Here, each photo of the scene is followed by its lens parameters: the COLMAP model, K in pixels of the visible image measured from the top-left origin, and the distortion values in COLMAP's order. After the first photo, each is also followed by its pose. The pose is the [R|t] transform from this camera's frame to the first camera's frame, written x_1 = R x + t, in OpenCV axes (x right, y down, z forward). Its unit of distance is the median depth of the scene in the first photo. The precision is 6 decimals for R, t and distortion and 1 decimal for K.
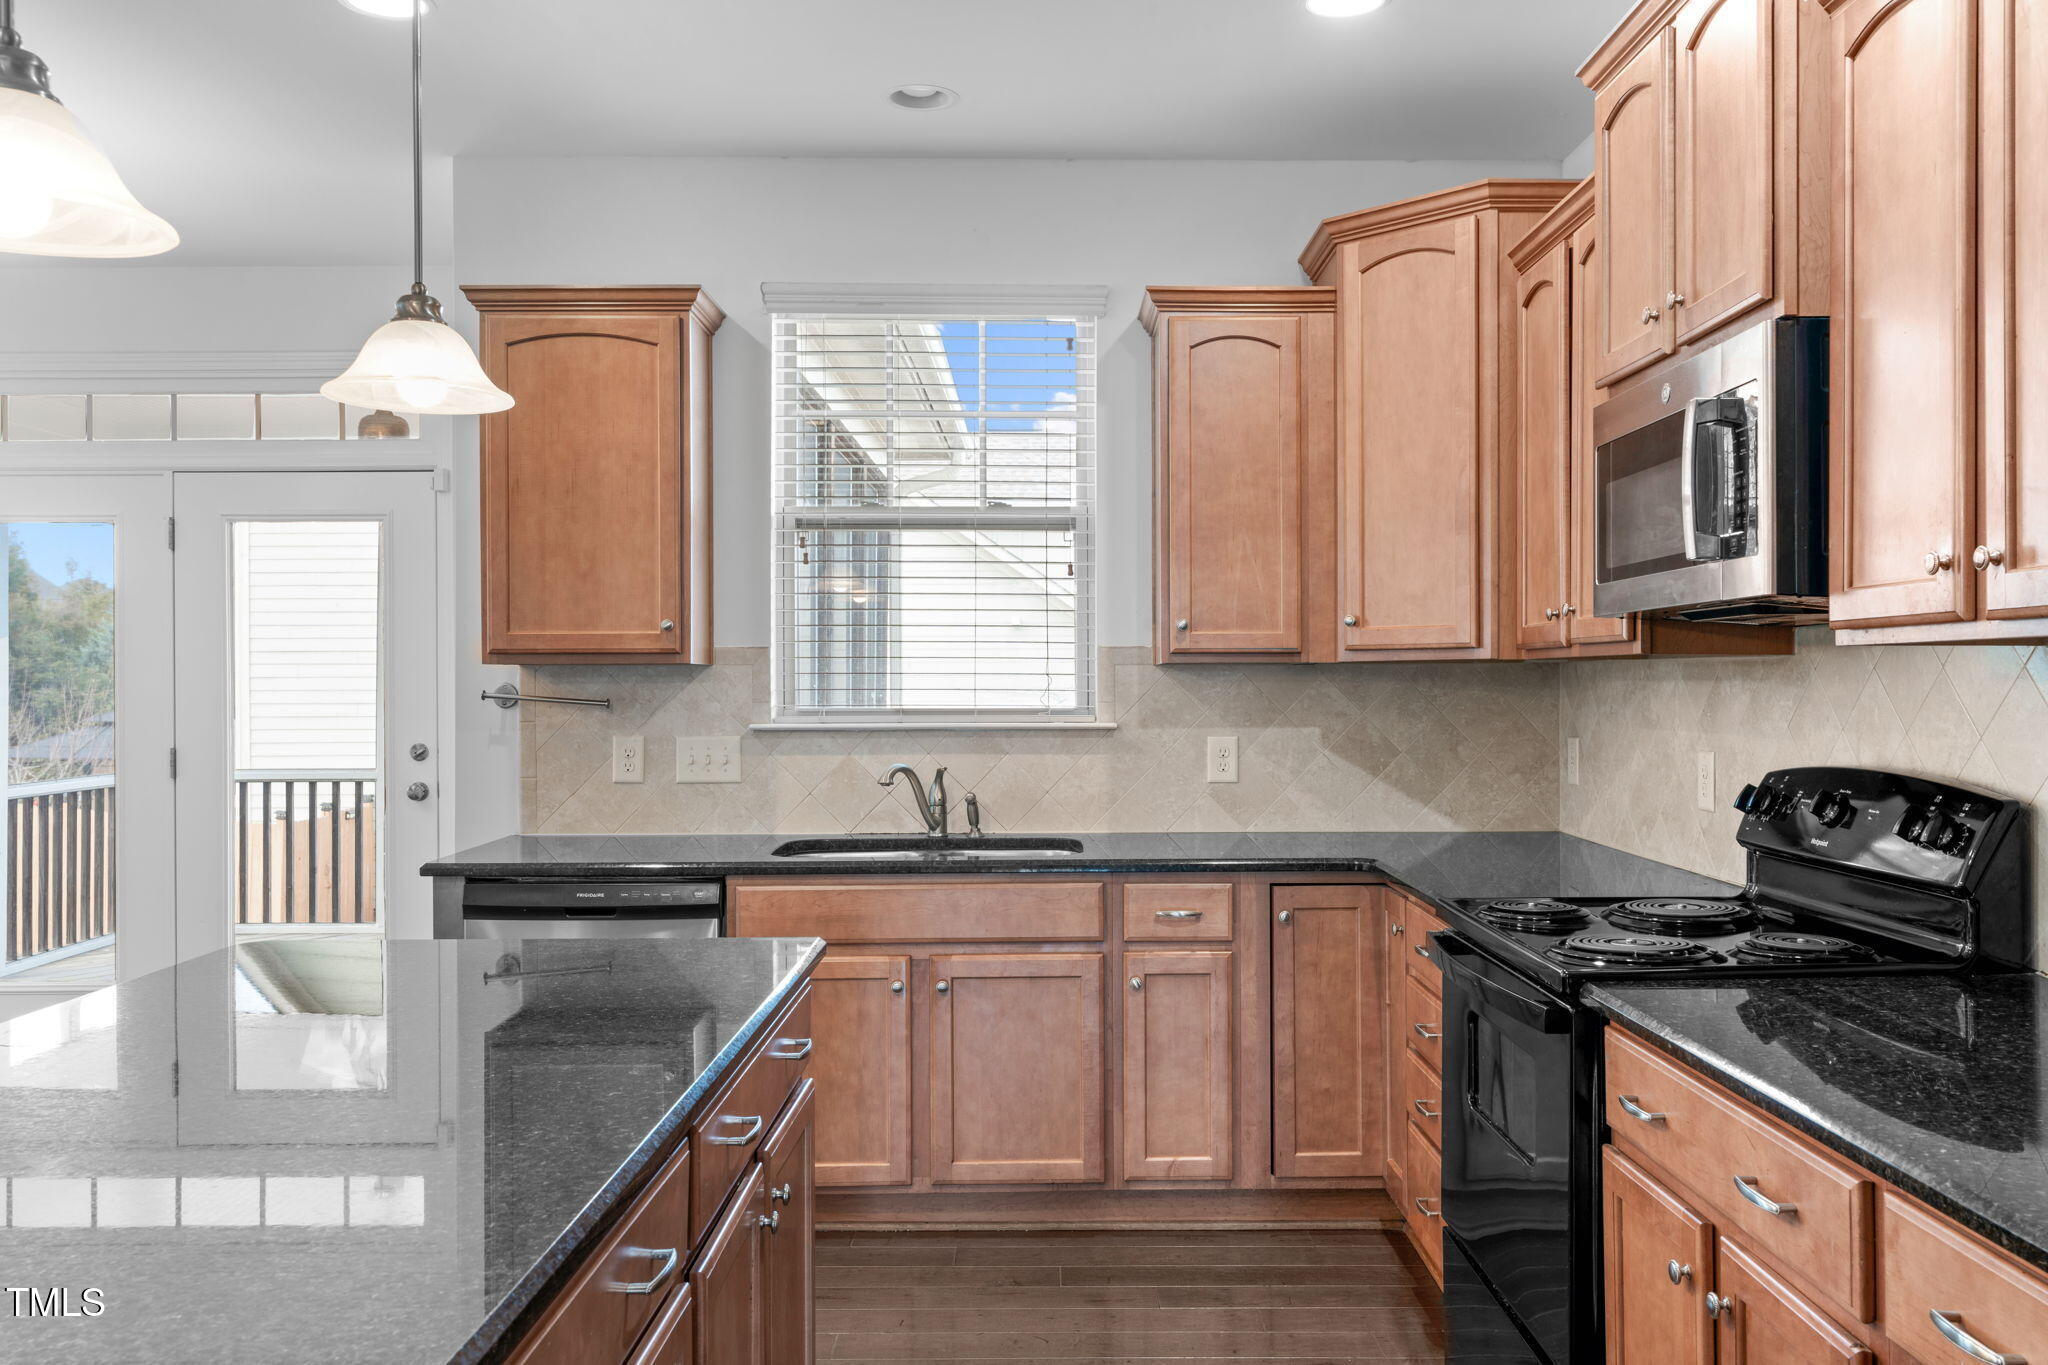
lens RADIAL K [[1659.7, 0, 1057.1], [0, 1659.7, 689.5], [0, 0, 1]] dist [0.004214, 0.003099]
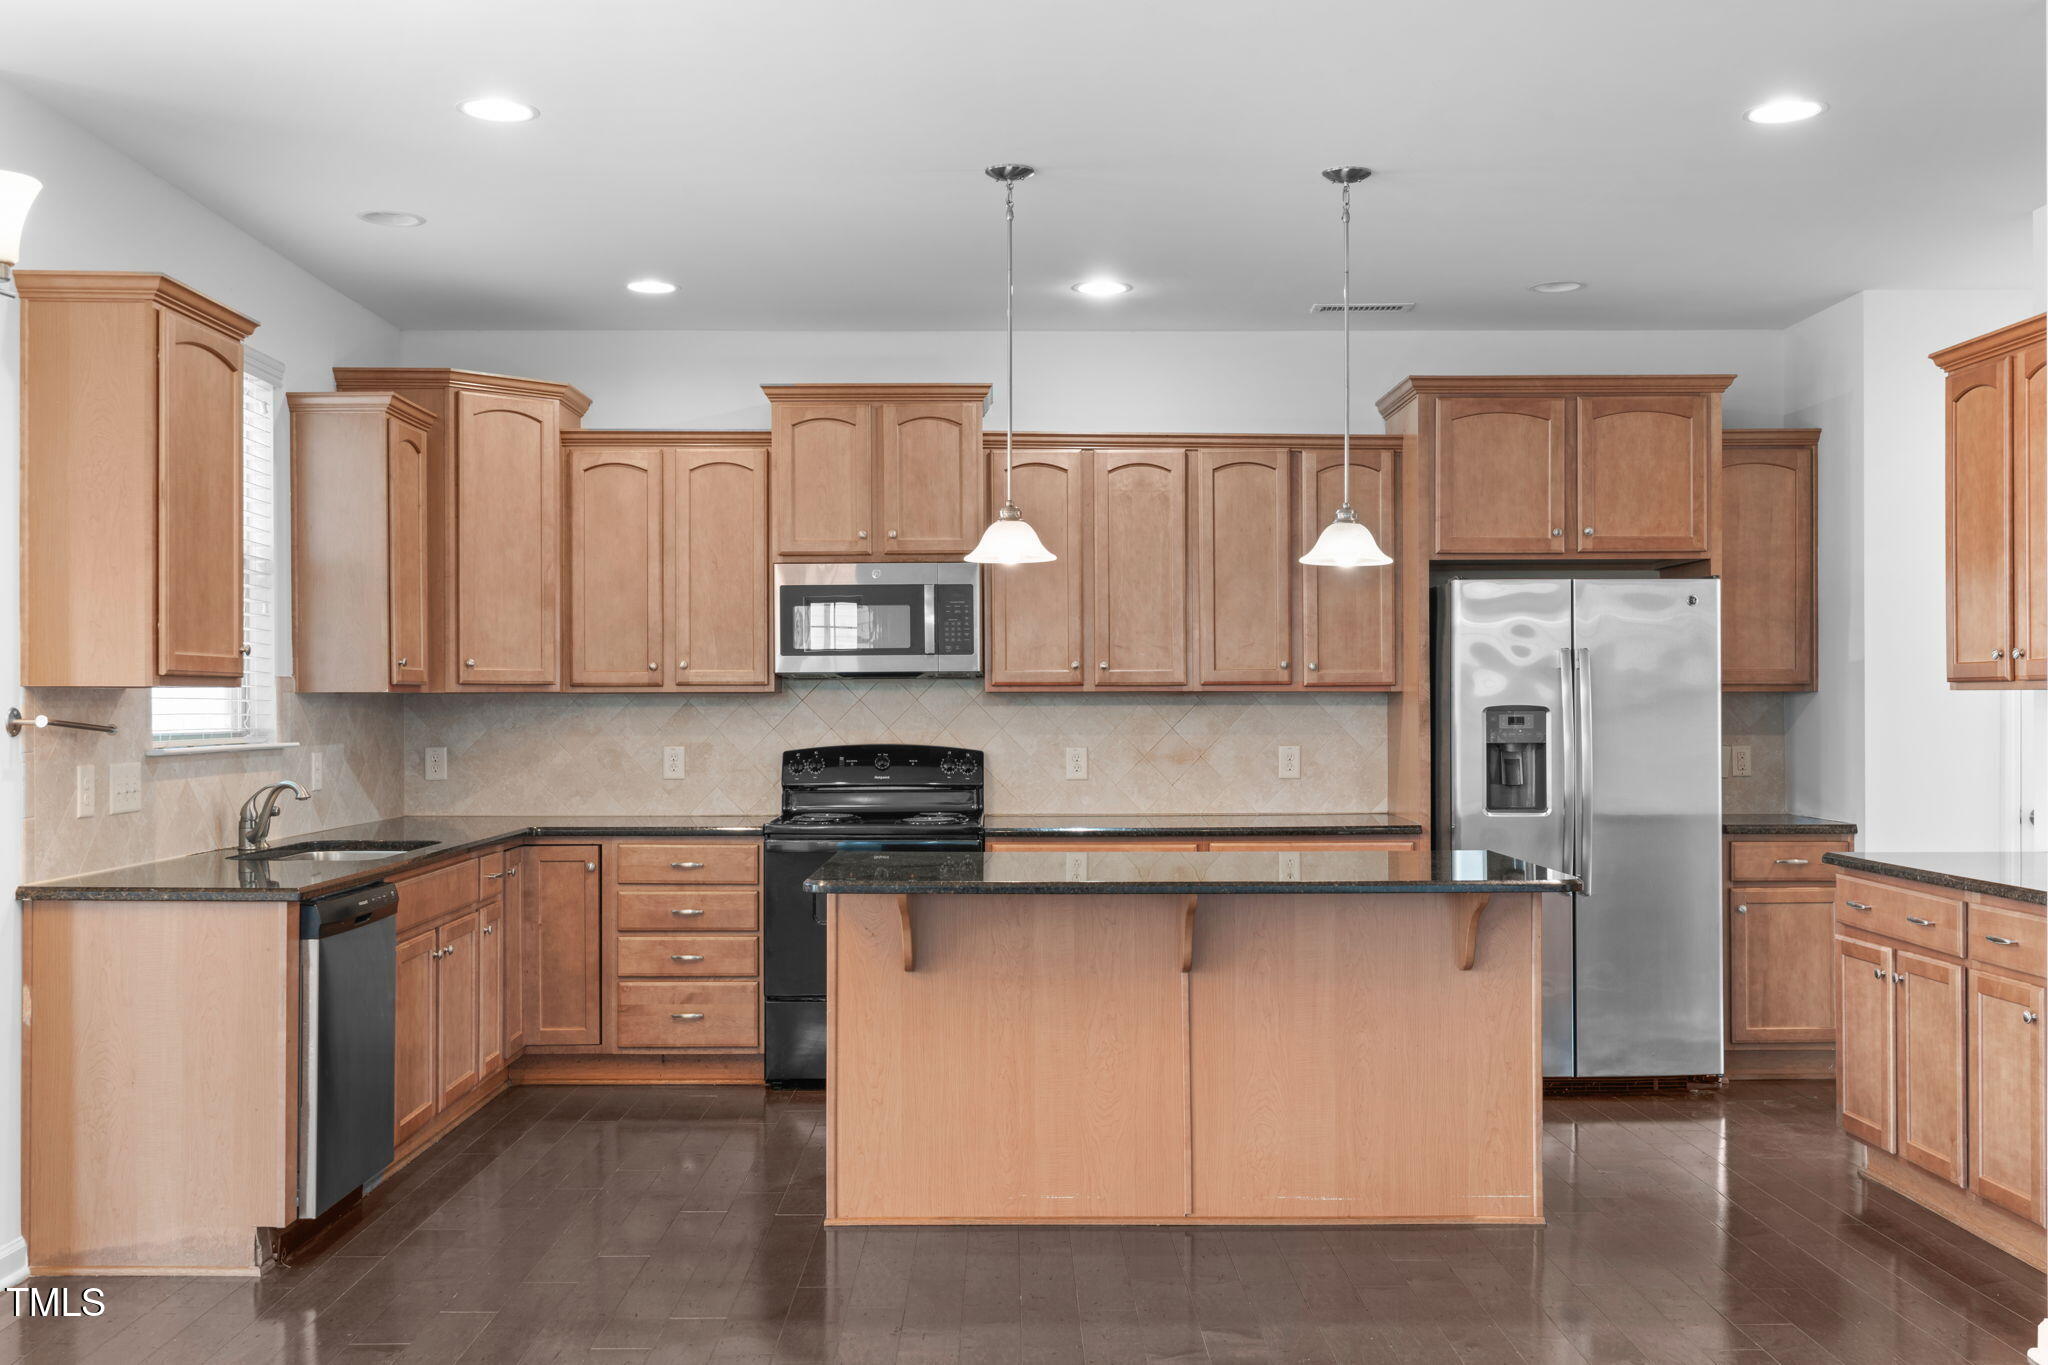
lens RADIAL K [[1947.8, 0, 1022.1], [0, 1947.8, 702.2], [0, 0, 1]] dist [0.003112, 0.012959]
pose [[0.000639, 0.004080, 0.999991, -1.342967], [0.006522, 0.999970, -0.004084, 0.000930], [-0.999979, 0.006525, 0.000612, 0.494446]]
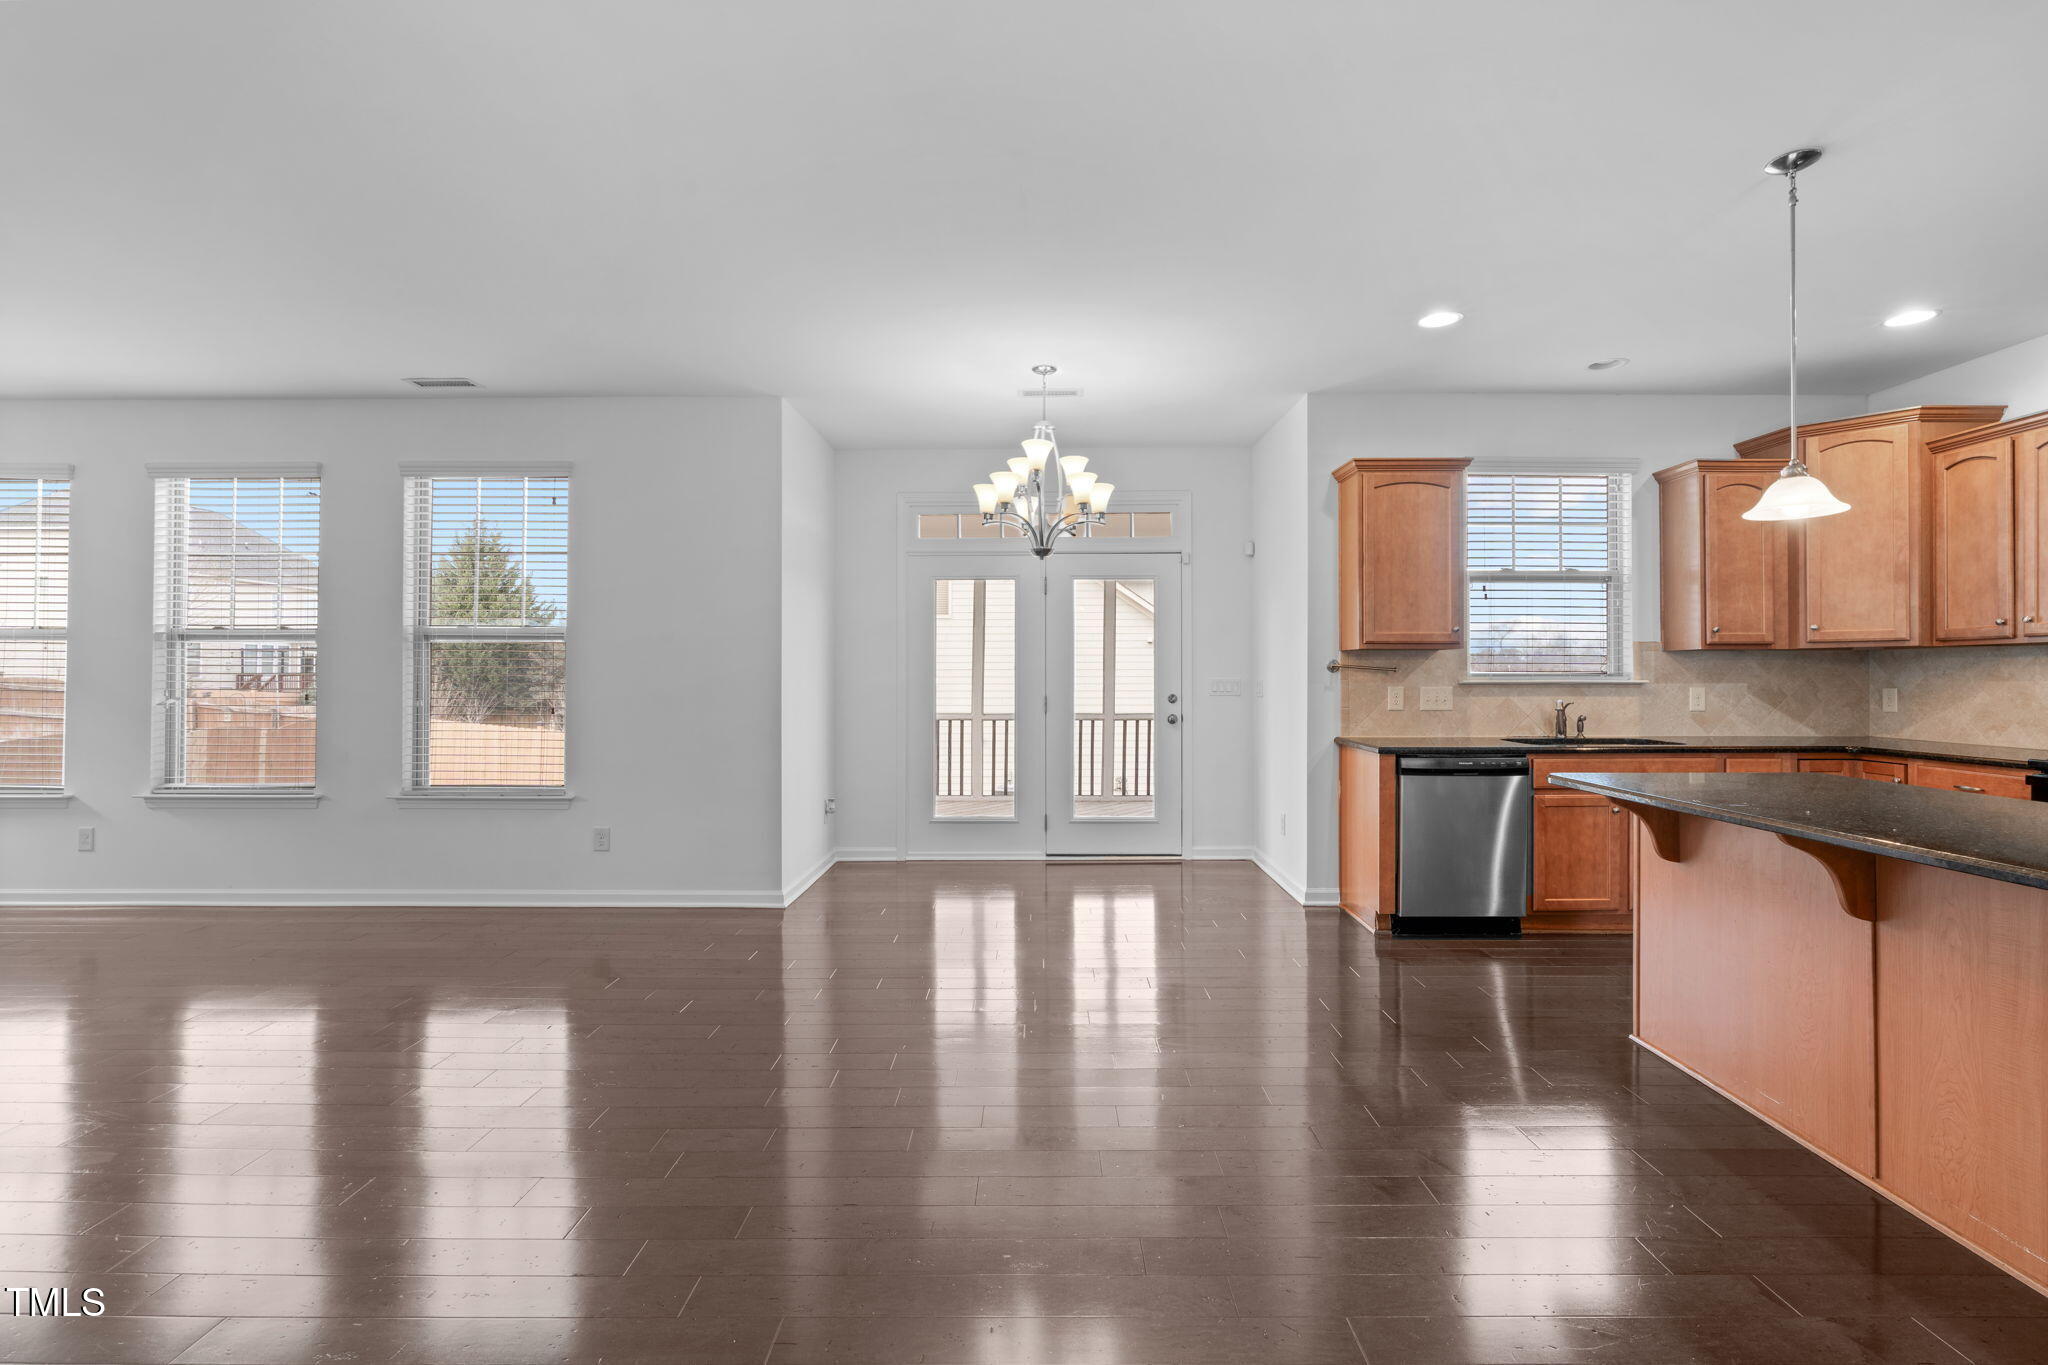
lens RADIAL K [[928.6, 0, 1044.6], [0, 928.6, 672.8], [0, 0, 1]] dist [-0.001106, 0.000464]
pose [[0.999971, 0.002029, -0.007326, -0.675687], [-0.002086, 0.999967, -0.007797, 0.021410], [0.007310, 0.007812, 0.999943, -0.104202]]
